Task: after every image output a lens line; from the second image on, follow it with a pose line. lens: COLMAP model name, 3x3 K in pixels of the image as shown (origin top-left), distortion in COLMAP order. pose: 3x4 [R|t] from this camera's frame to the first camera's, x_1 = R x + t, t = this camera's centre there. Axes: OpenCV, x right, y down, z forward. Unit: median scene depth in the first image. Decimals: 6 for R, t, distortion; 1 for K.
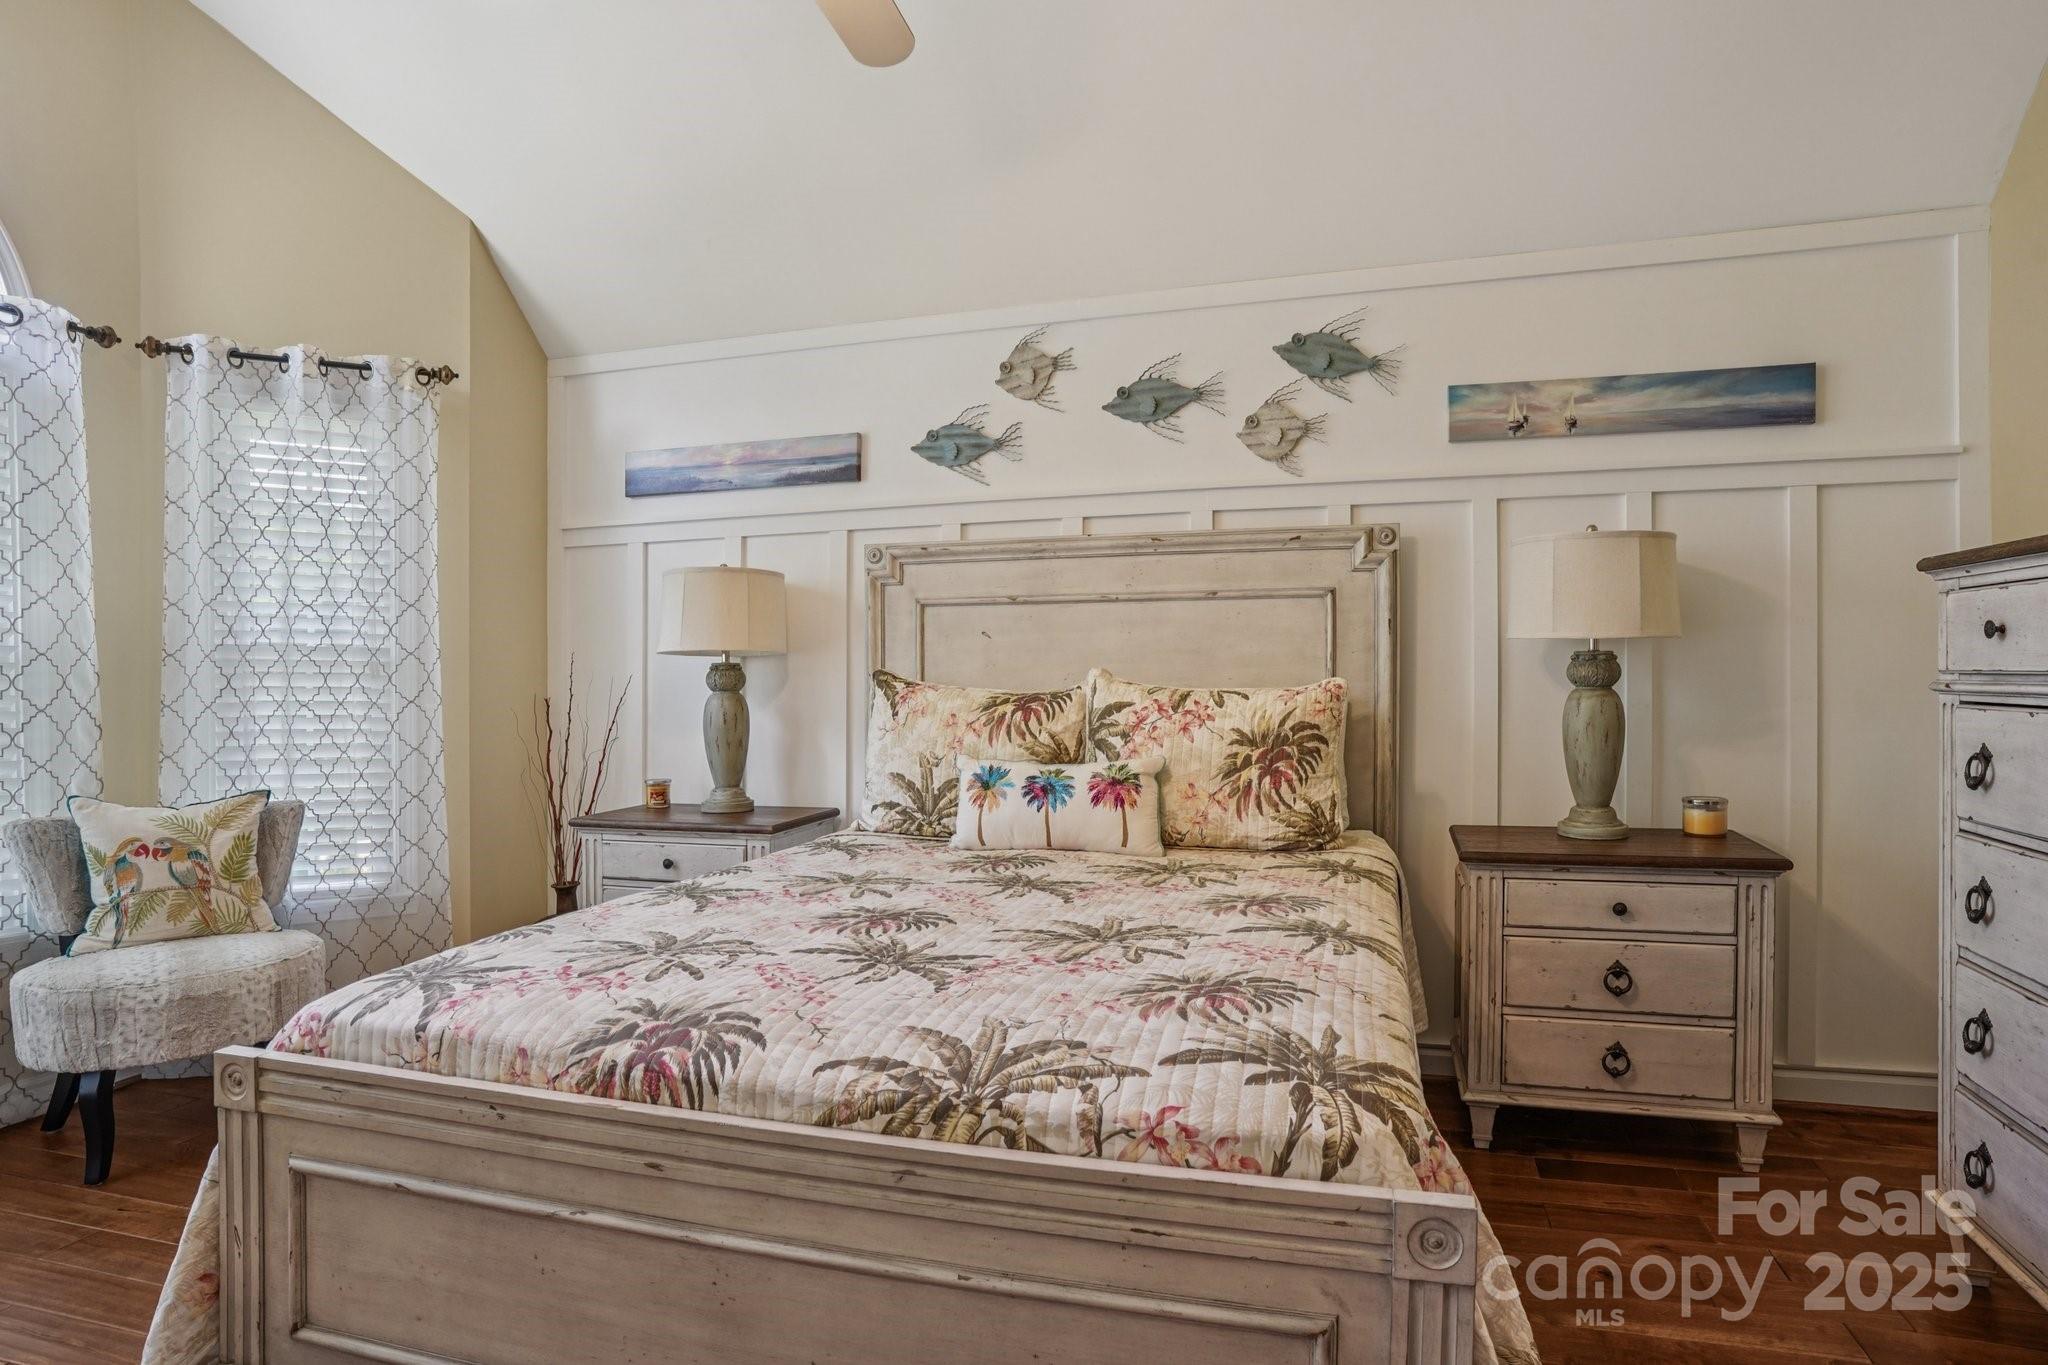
lens RADIAL K [[1088.7, 0, 1037.7], [0, 1088.7, 678.9], [0, 0, 1]] dist [-0.078551, 0.043439]
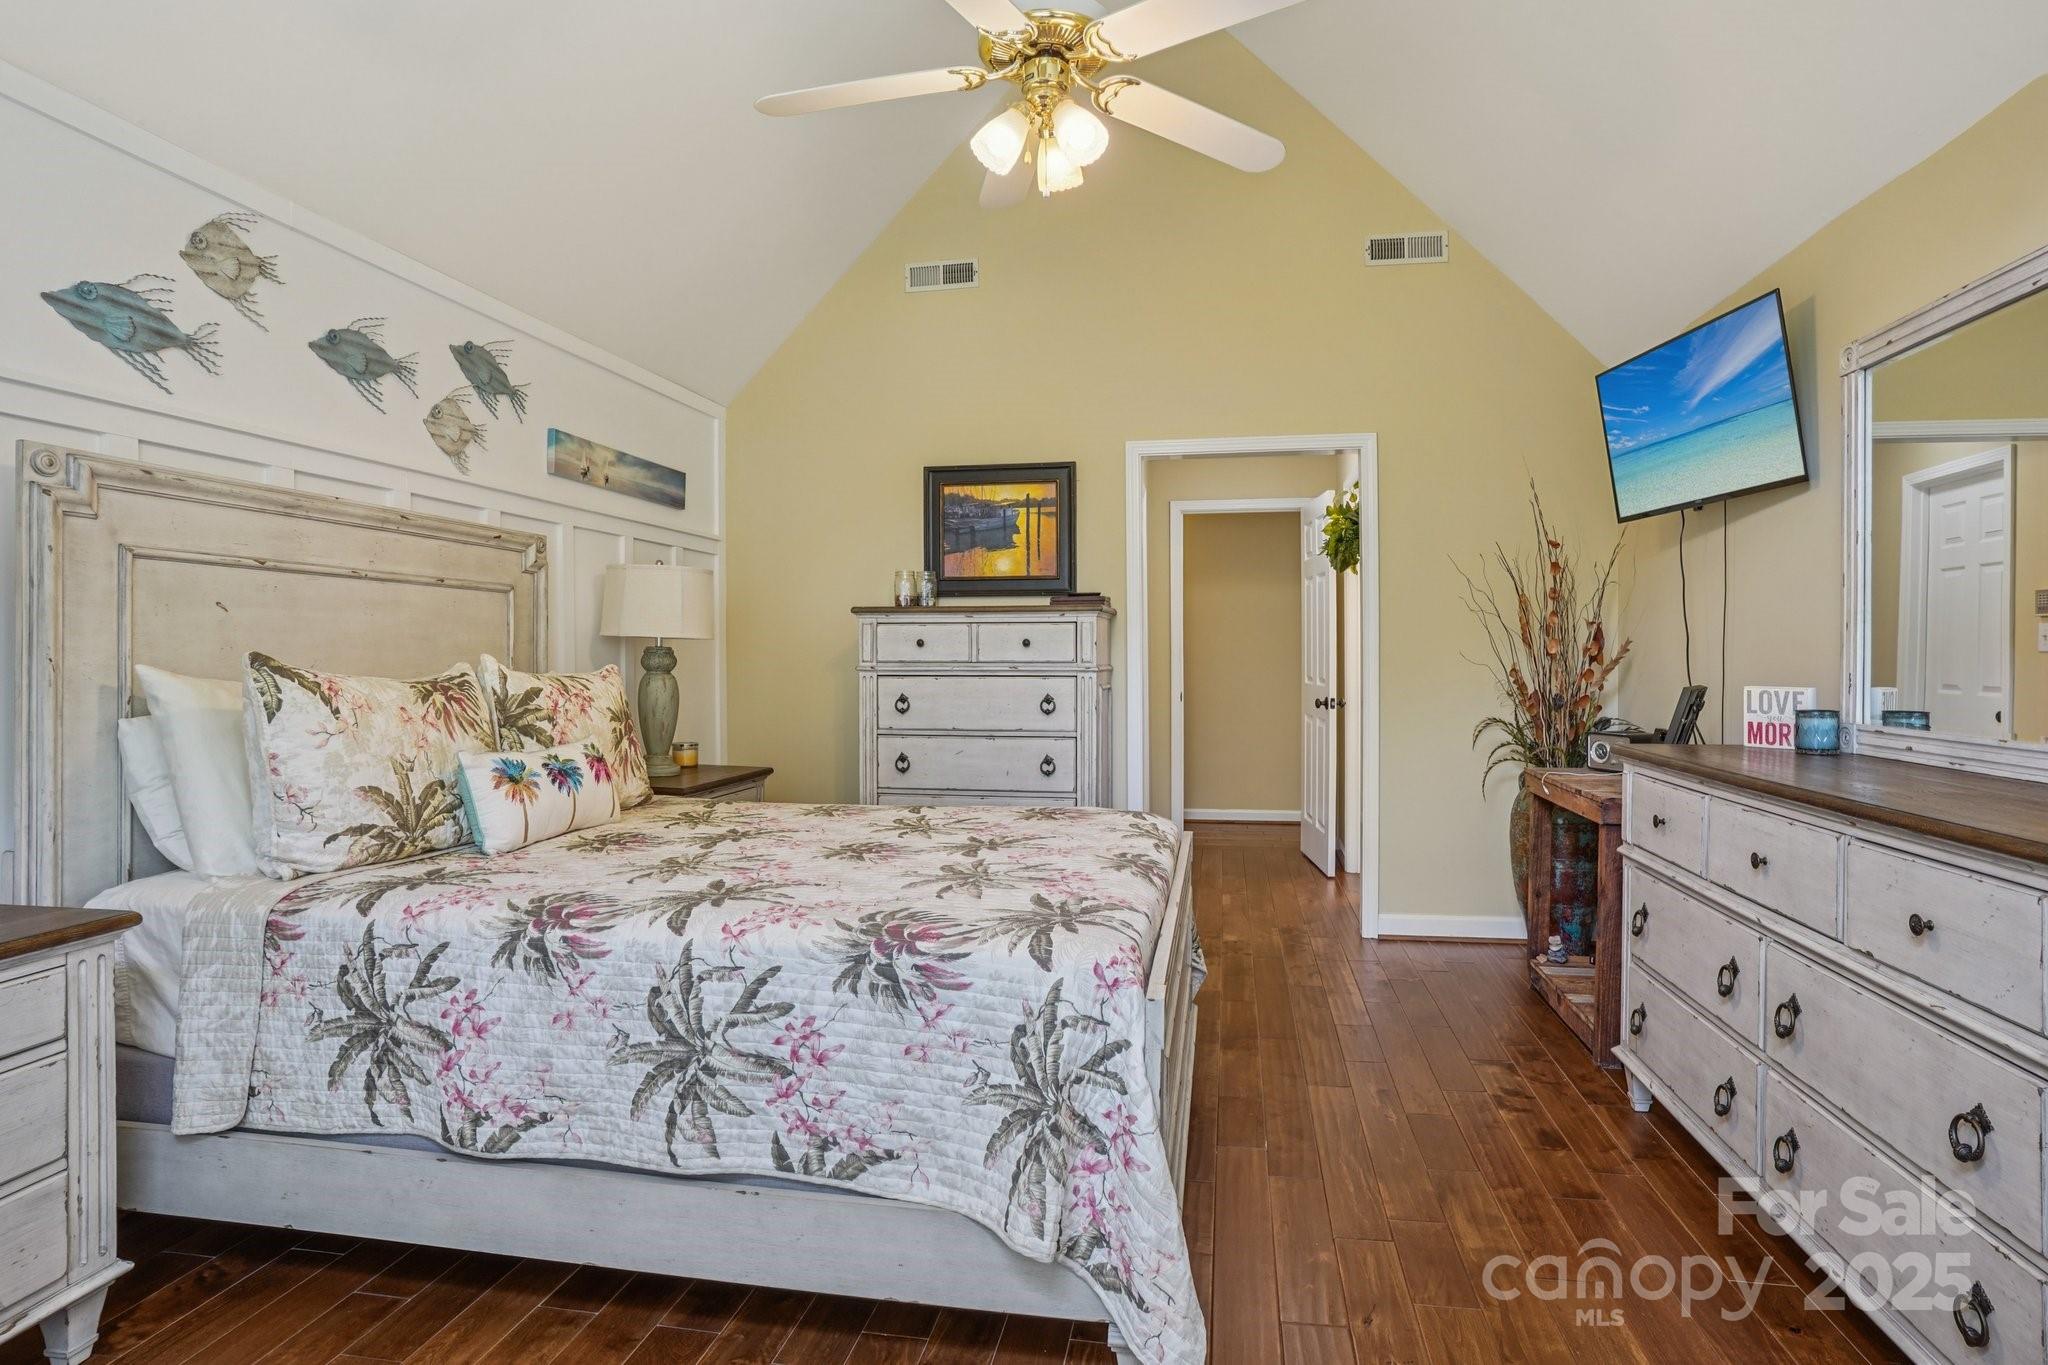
lens RADIAL K [[1096.0, 0, 1031.4], [0, 1096.0, 635.3], [0, 0, 1]] dist [-0.073958, 0.043095]
pose [[-0.099471, 0.030918, 0.994560, -0.855345], [0.008752, 0.999506, -0.030197, 0.005955], [-0.995002, 0.005701, -0.099692, 0.552876]]
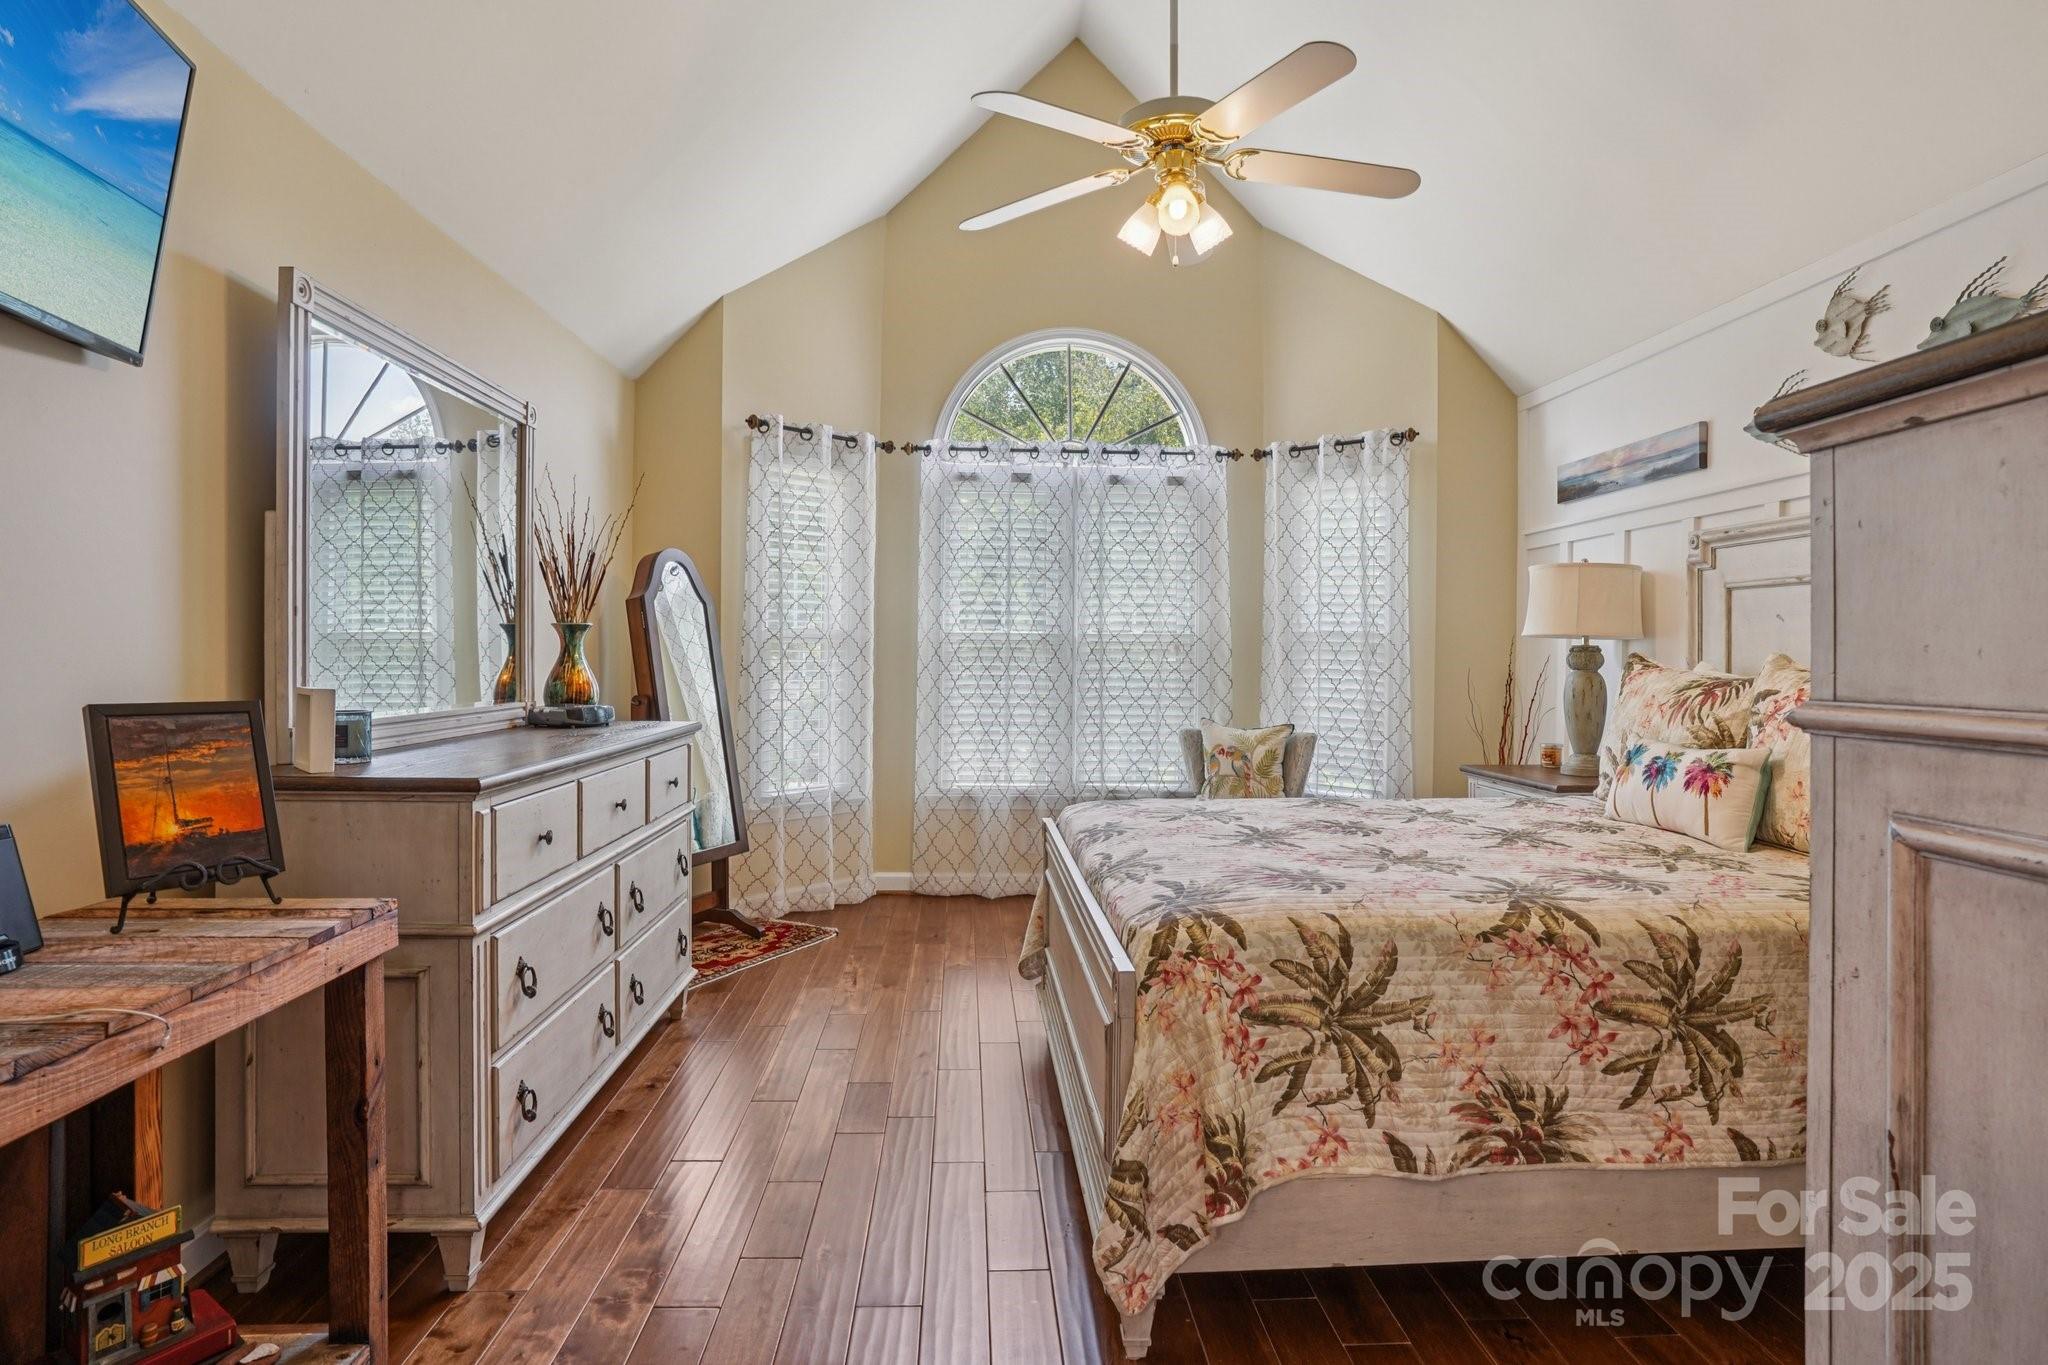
lens RADIAL K [[1088.7, 0, 1037.7], [0, 1088.7, 678.9], [0, 0, 1]] dist [-0.078551, 0.043439]
pose [[0.347532, 0.032960, -0.937089, 0.630873], [-0.014245, 0.999452, 0.029871, -0.005977], [0.937560, 0.002968, 0.347811, 0.072520]]
